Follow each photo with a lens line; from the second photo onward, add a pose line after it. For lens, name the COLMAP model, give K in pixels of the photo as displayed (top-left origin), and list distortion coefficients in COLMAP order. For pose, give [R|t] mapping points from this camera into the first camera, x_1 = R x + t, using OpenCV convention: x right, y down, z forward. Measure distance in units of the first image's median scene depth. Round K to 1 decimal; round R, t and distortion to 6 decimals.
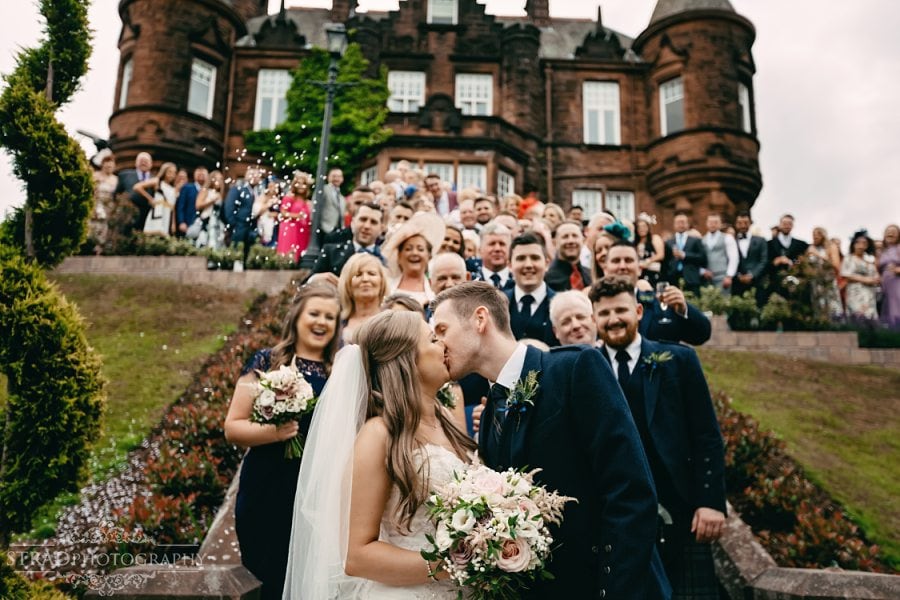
lens RADIAL K [[1010.3, 0, 450.0], [0, 1010.3, 300.0], [0, 0, 1]] dist [0.058113, 0.019487]
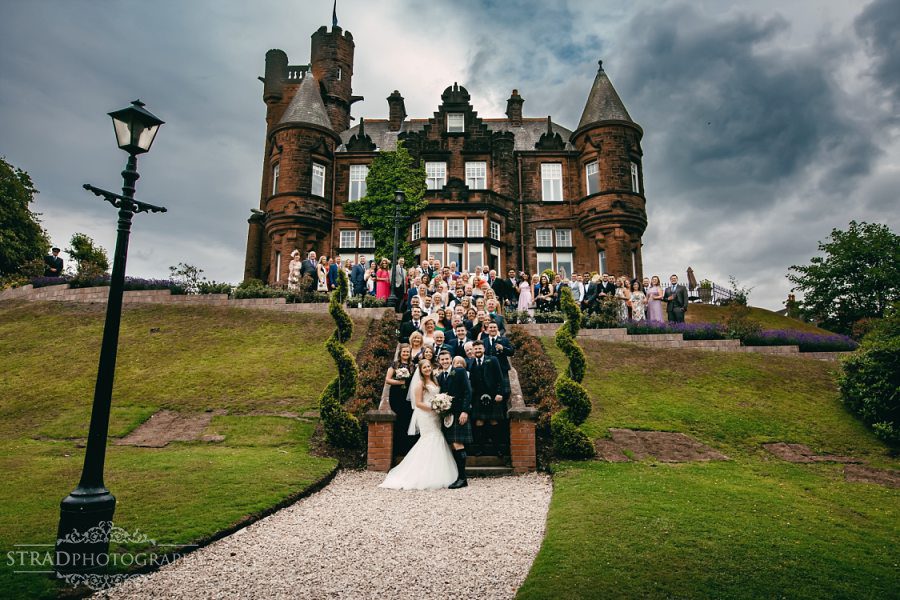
lens RADIAL K [[887.2, 0, 435.9], [0, 887.2, 278.1], [0, 0, 1]] dist [0.019270, 0.018026]
pose [[0.997356, -0.037066, -0.062502, 0.044555], [0.038835, 0.998872, 0.027331, -0.074194], [0.061418, -0.029686, 0.997671, -0.503206]]
